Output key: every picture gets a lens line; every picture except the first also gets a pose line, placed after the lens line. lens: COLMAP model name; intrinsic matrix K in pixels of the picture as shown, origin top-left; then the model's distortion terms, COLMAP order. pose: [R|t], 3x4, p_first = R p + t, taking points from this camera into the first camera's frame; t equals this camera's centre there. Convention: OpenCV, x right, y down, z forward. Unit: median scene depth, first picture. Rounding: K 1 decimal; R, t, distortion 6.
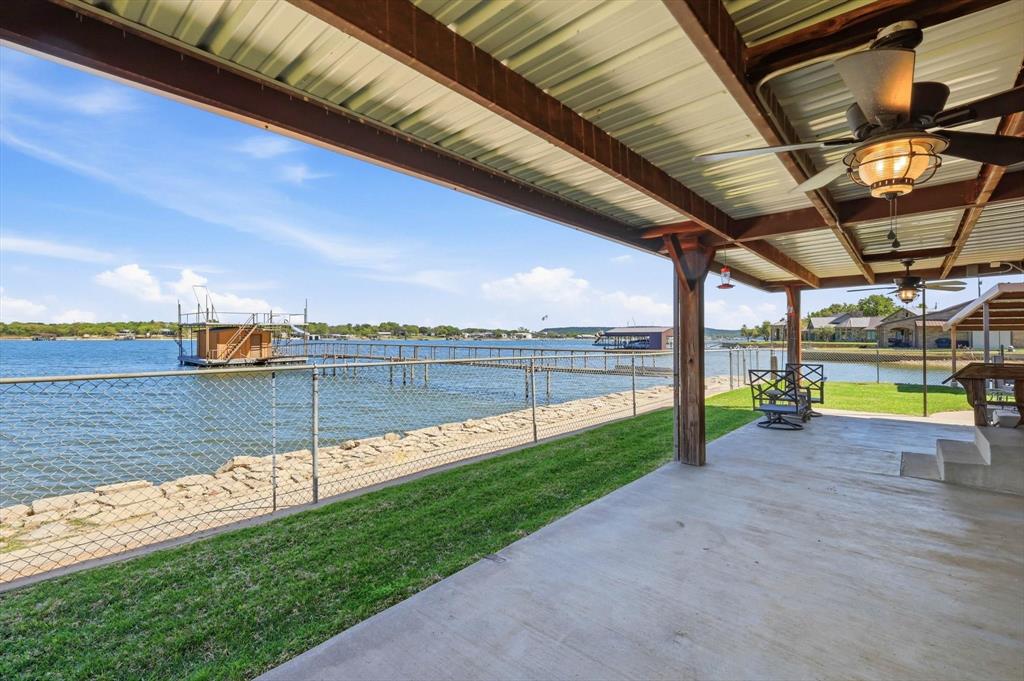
lens RADIAL K [[451.2, 0, 512.0], [0, 451.2, 340.5], [0, 0, 1]] dist [0.000278, 0.000498]
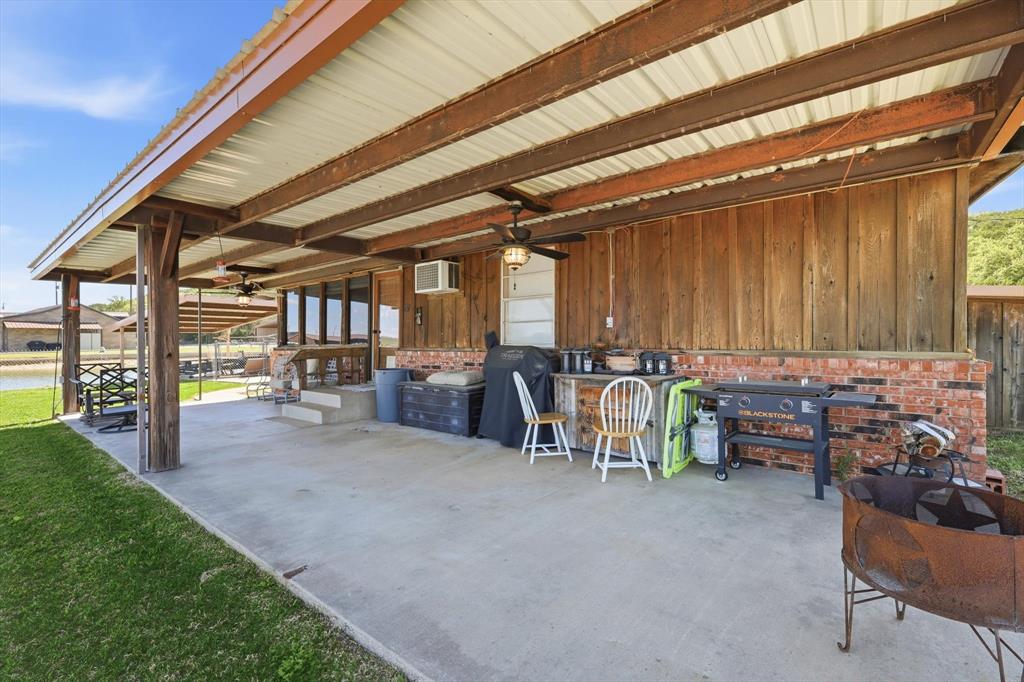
lens RADIAL K [[451.2, 0, 512.0], [0, 451.2, 341.0], [0, 0, 1]] dist [0.000278, 0.000498]
pose [[-0.041812, -0.004527, 0.999115, -0.770490], [0.009593, 0.999942, 0.004932, 0.030488], [-0.999079, 0.009791, -0.041766, 0.515791]]
